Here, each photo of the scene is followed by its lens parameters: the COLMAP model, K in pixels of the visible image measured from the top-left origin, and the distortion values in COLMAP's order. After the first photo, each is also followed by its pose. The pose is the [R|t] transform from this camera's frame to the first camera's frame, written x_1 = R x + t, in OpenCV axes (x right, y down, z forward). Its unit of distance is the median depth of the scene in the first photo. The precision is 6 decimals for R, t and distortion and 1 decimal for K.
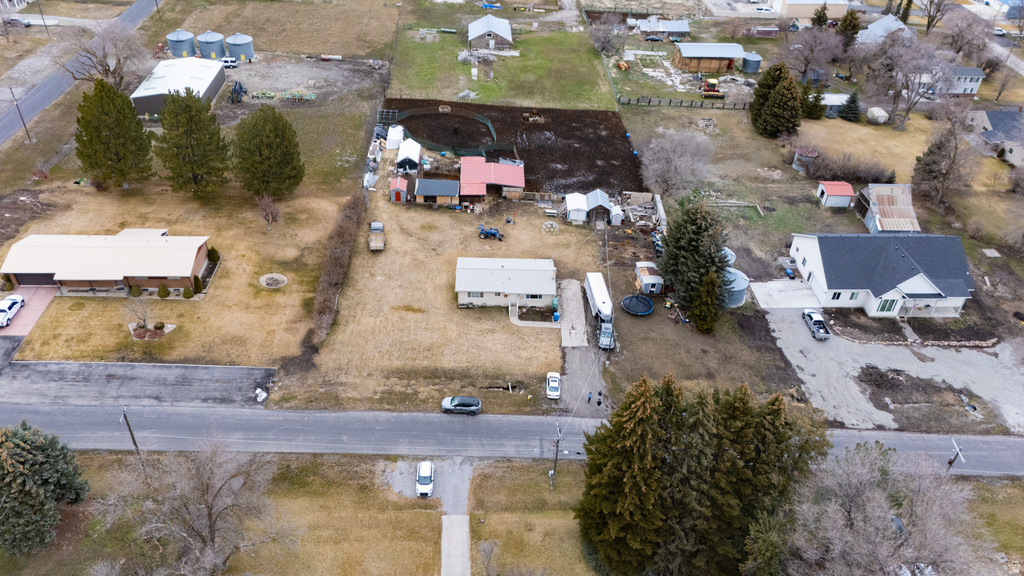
lens RADIAL K [[743.1, 0, 512.0], [0, 743.1, 288.0], [0, 0, 1]] dist [0.081447, -0.081272]
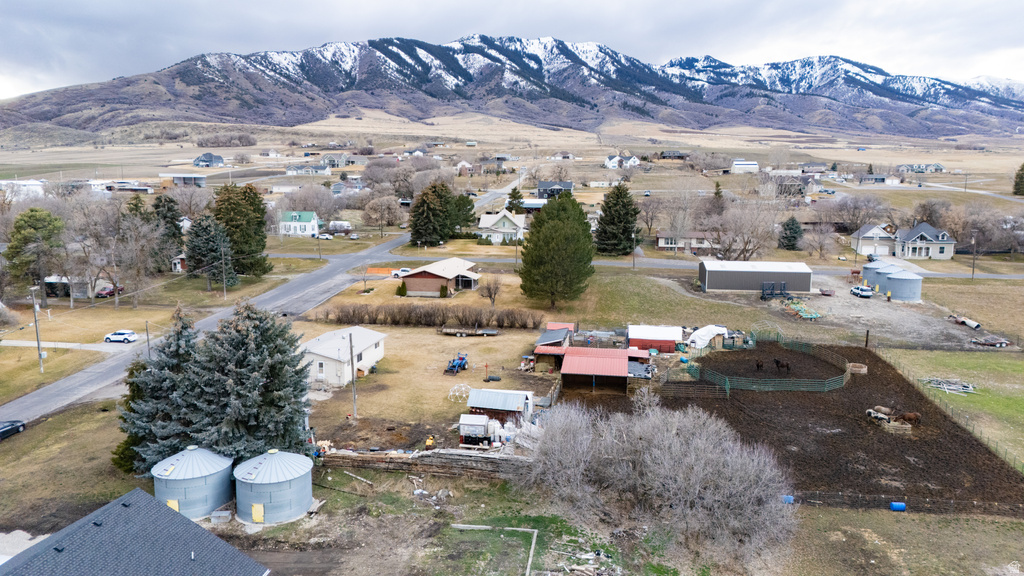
lens RADIAL K [[743.1, 0, 512.0], [0, 743.1, 288.0], [0, 0, 1]] dist [0.081447, -0.081272]
pose [[-0.172850, 0.104423, -0.979397, 0.657709], [-0.607564, 0.771342, 0.189467, -0.296594], [0.775235, 0.627796, -0.069883, 0.999197]]
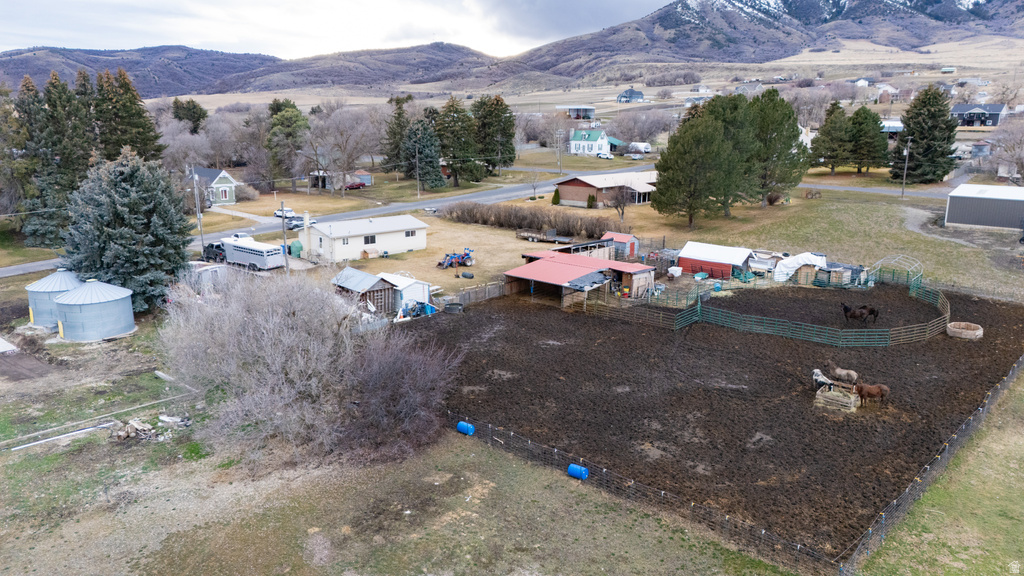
lens RADIAL K [[756.7, 0, 512.0], [0, 756.7, 288.0], [0, 0, 1]] dist [0.024312, -0.009857]
pose [[-0.707469, 0.113444, -0.697580, 0.409371], [-0.451997, 0.686155, 0.569991, -0.462259], [0.543310, 0.718555, -0.434158, 1.293937]]
